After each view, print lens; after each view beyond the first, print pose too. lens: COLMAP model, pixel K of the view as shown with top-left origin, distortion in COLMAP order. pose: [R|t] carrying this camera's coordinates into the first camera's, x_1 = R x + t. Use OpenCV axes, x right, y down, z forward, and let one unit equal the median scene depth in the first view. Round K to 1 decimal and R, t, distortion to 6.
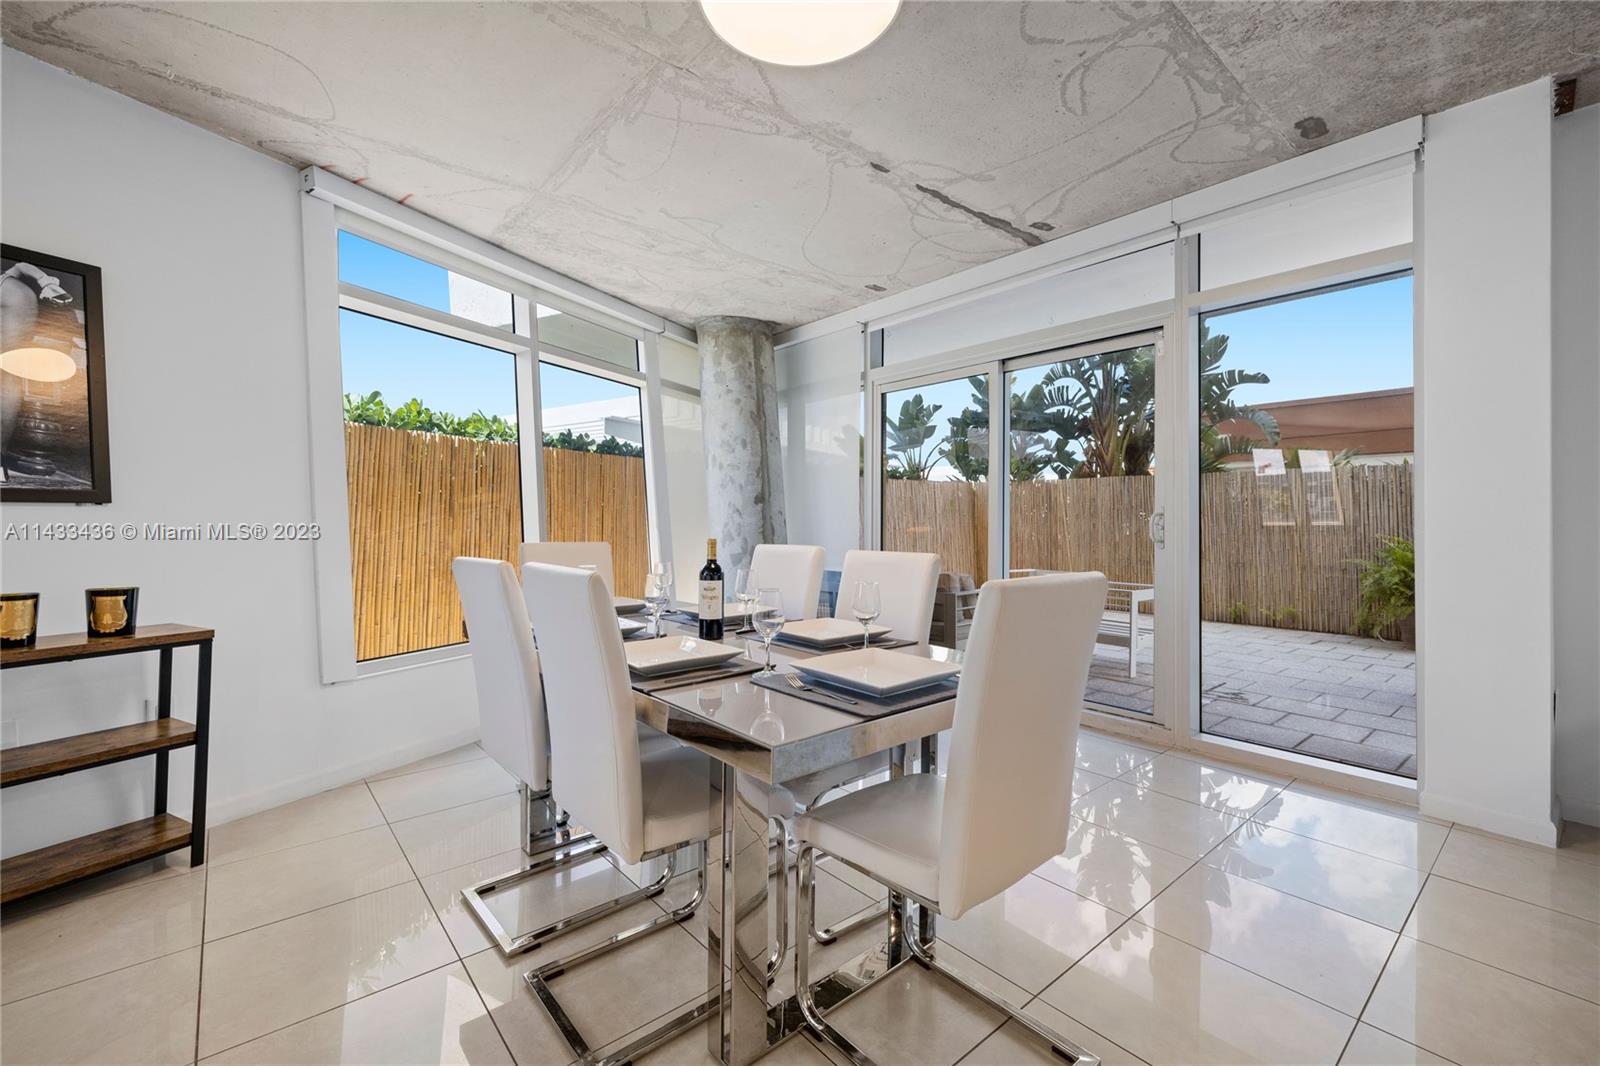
lens RADIAL K [[678.4, 0, 795.4], [0, 678.4, 518.0], [0, 0, 1]] dist [-0.002818, 0.001275]
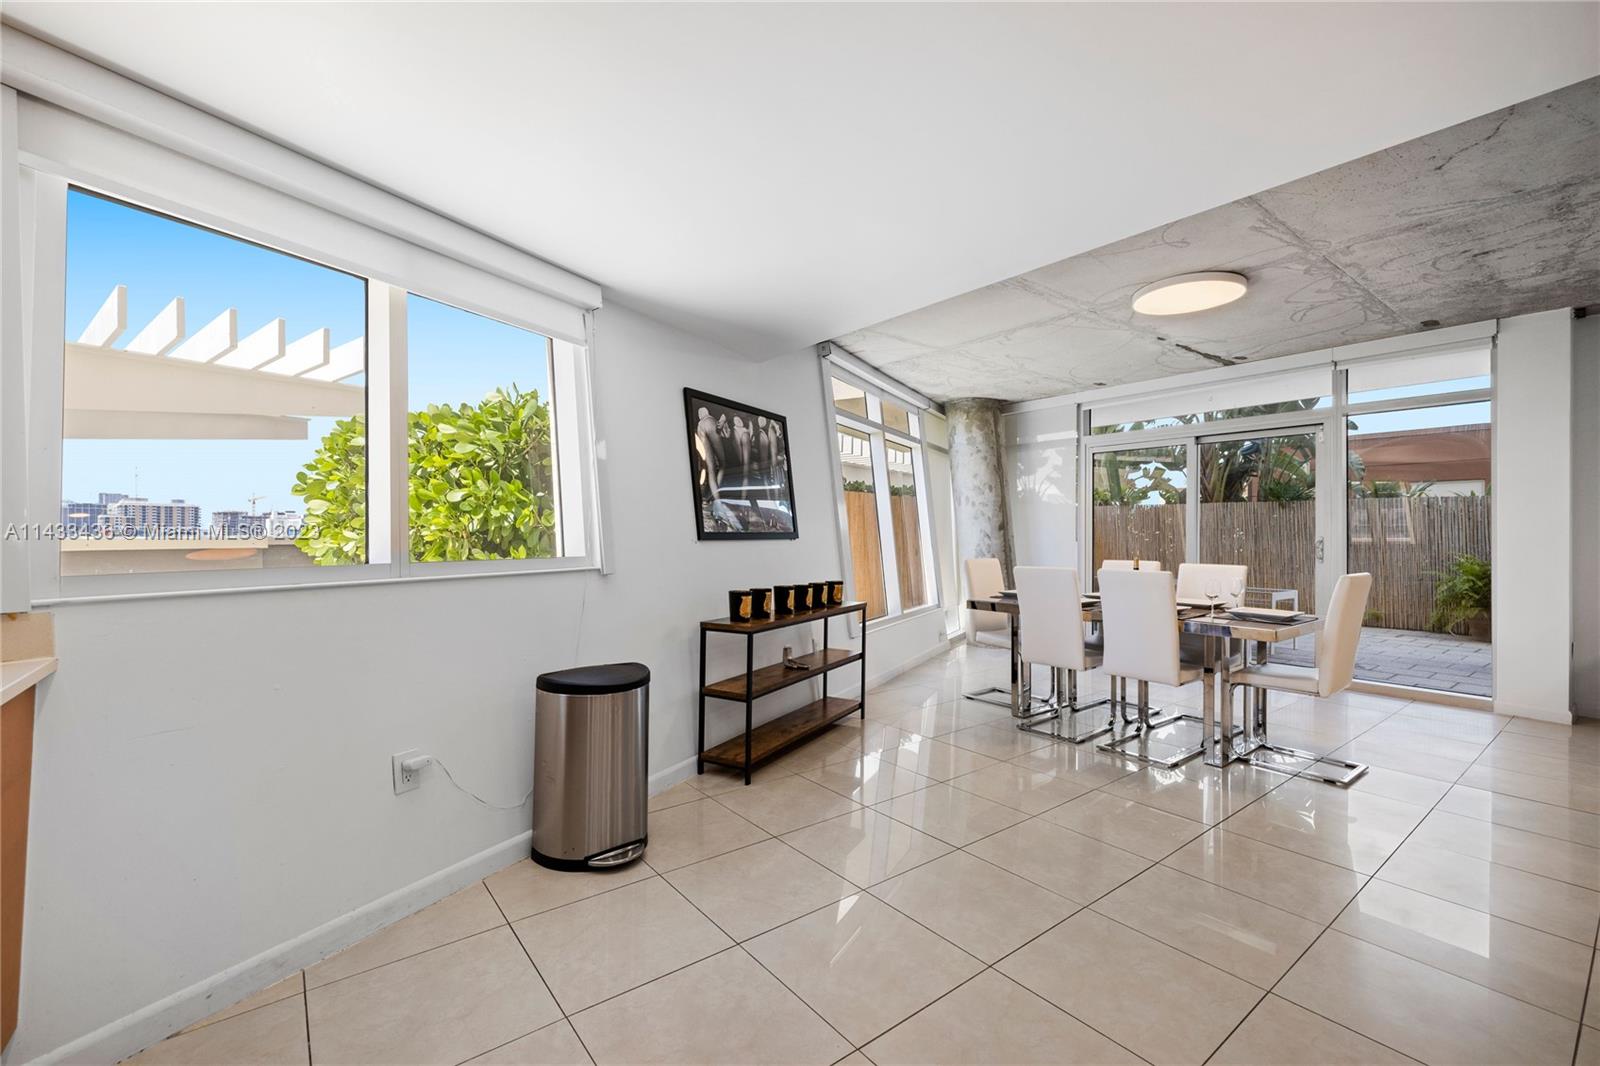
lens RADIAL K [[678.4, 0, 786.8], [0, 678.4, 531.4], [0, 0, 1]] dist [-0.002818, 0.001275]
pose [[0.998899, 0.000646, -0.046903, -0.589661], [-0.000548, 0.999998, 0.002098, -0.028829], [0.046904, -0.002070, 0.998897, -0.598204]]
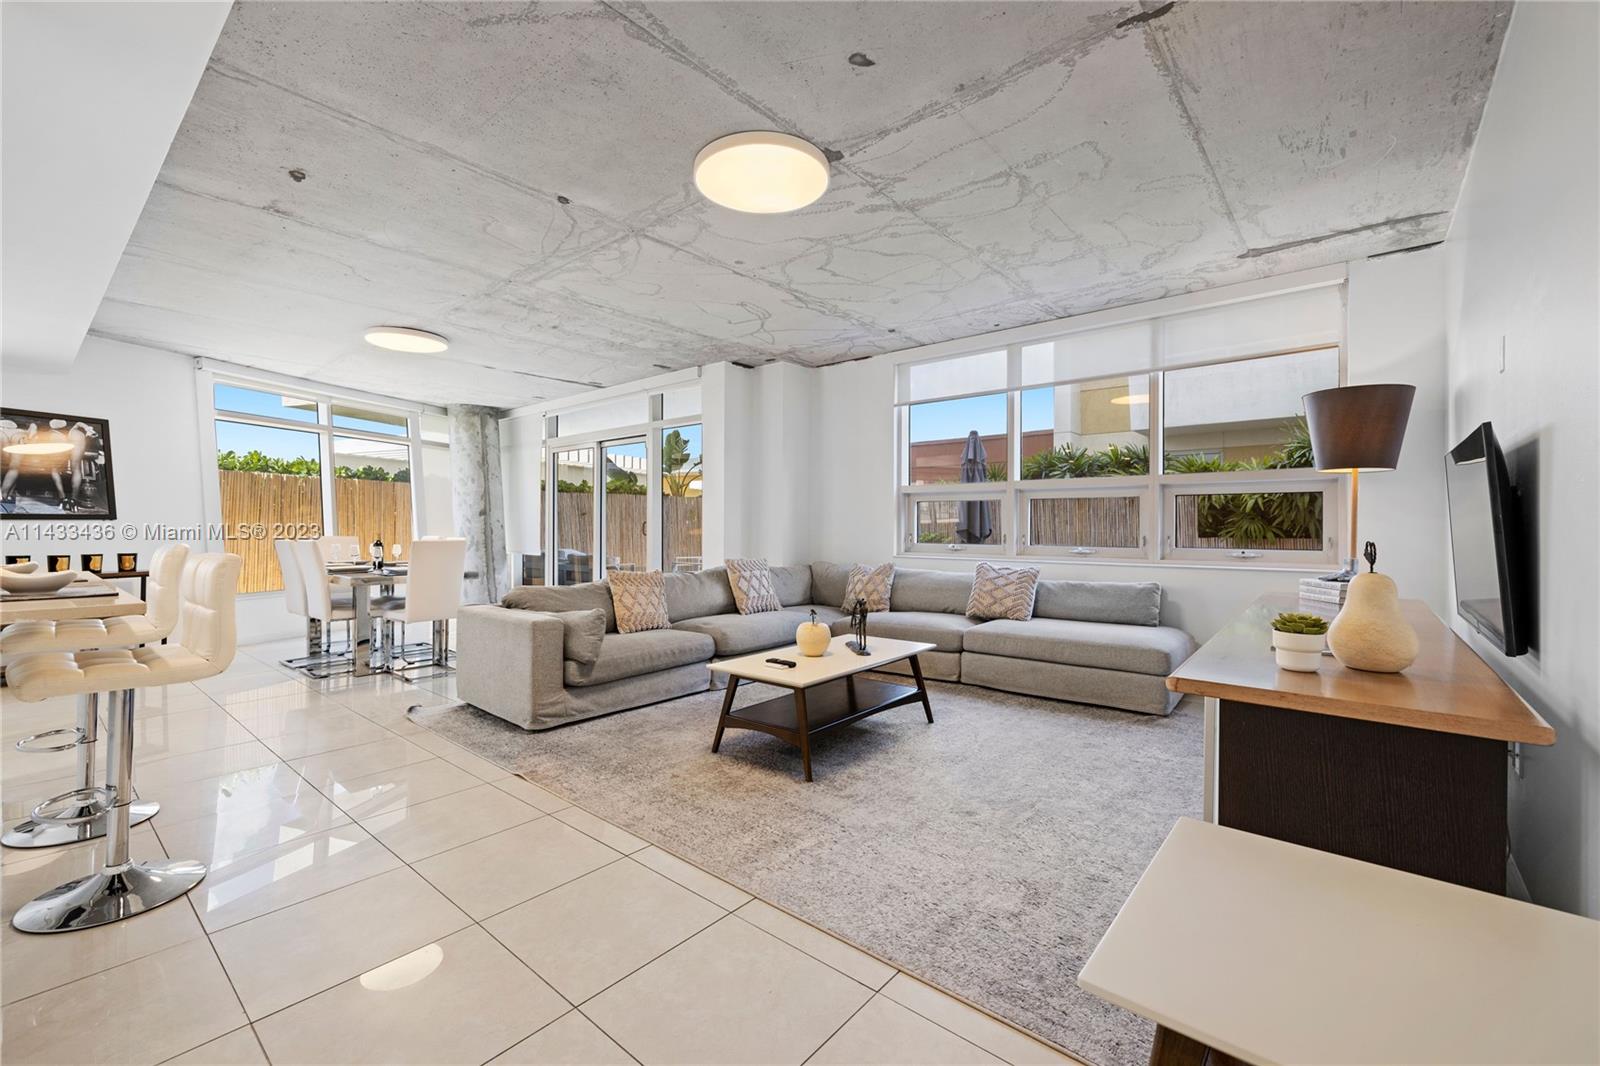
lens RADIAL K [[678.4, 0, 801.5], [0, 678.4, 528.3], [0, 0, 1]] dist [-0.002818, 0.001275]
pose [[0.985684, -0.003903, 0.168558, 0.608185], [0.002246, 0.999947, 0.010022, -0.005828], [-0.168588, -0.009500, 0.985641, -1.104608]]
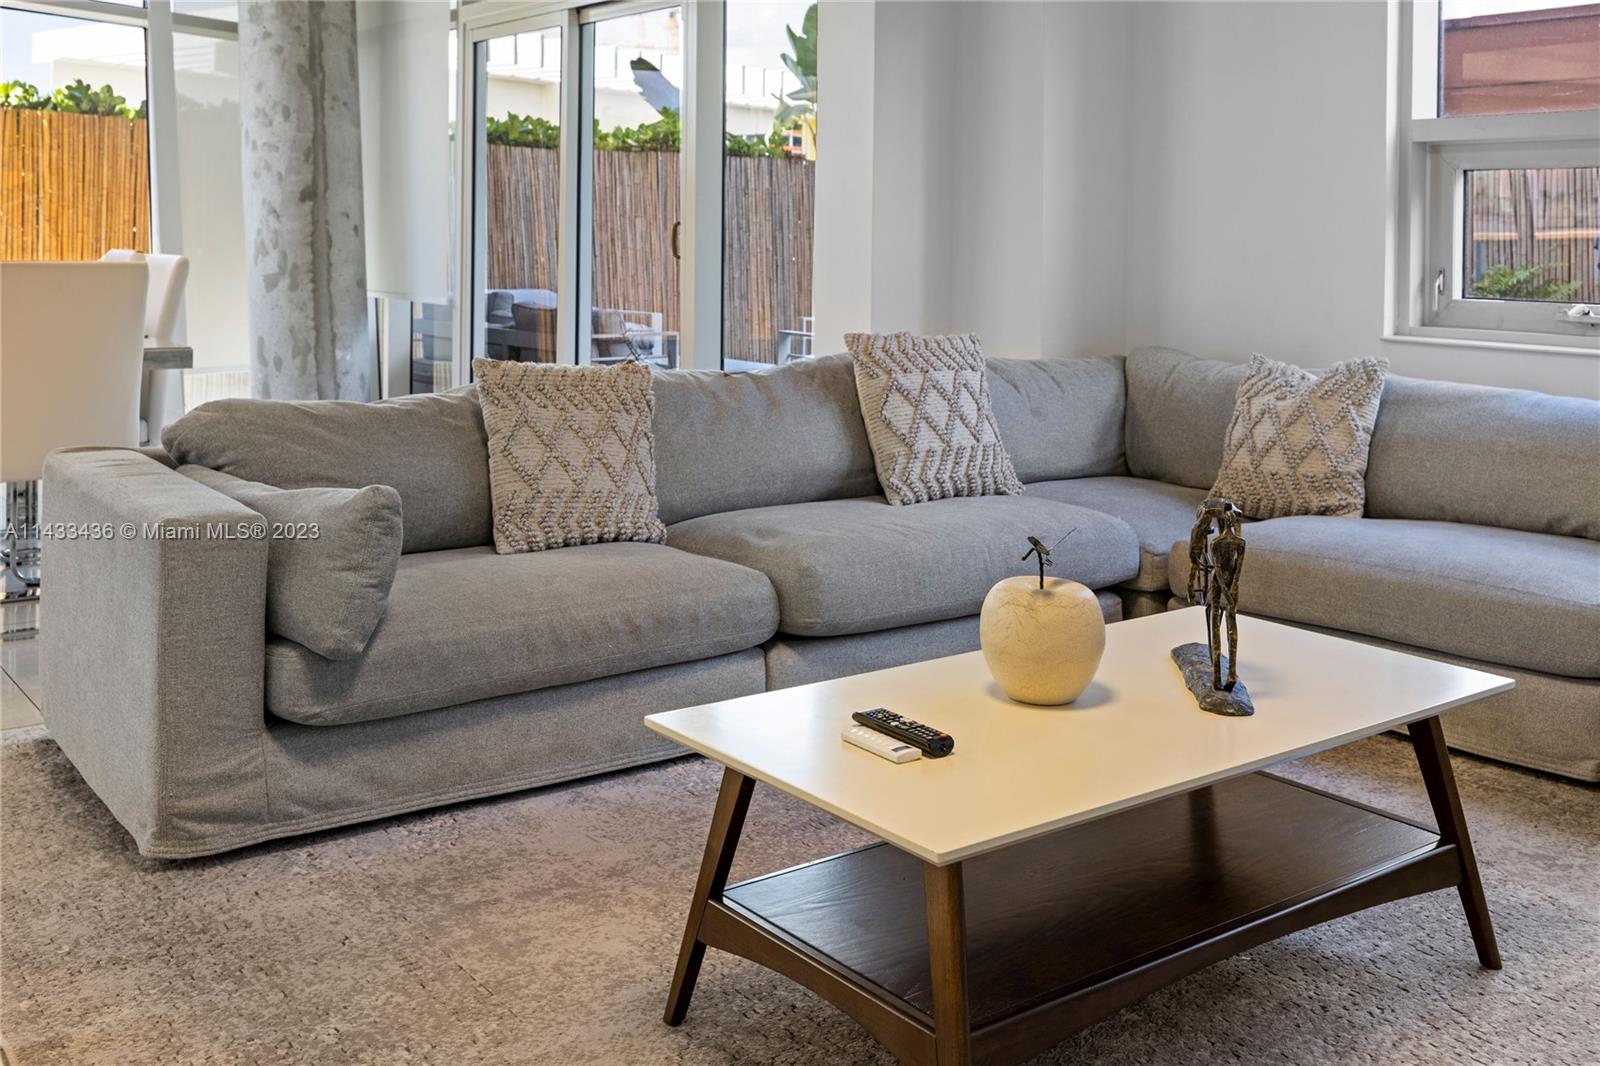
lens RADIAL K [[1620.8, 0, 802.9], [0, 1620.8, 241.9], [0, 0, 1]] dist [0.009555, 0.000000]
pose [[0.998122, 0.012842, -0.059891, 0.730738], [-0.012291, 0.999879, 0.009567, -0.002748], [0.060006, -0.008813, 0.998159, -0.803874]]
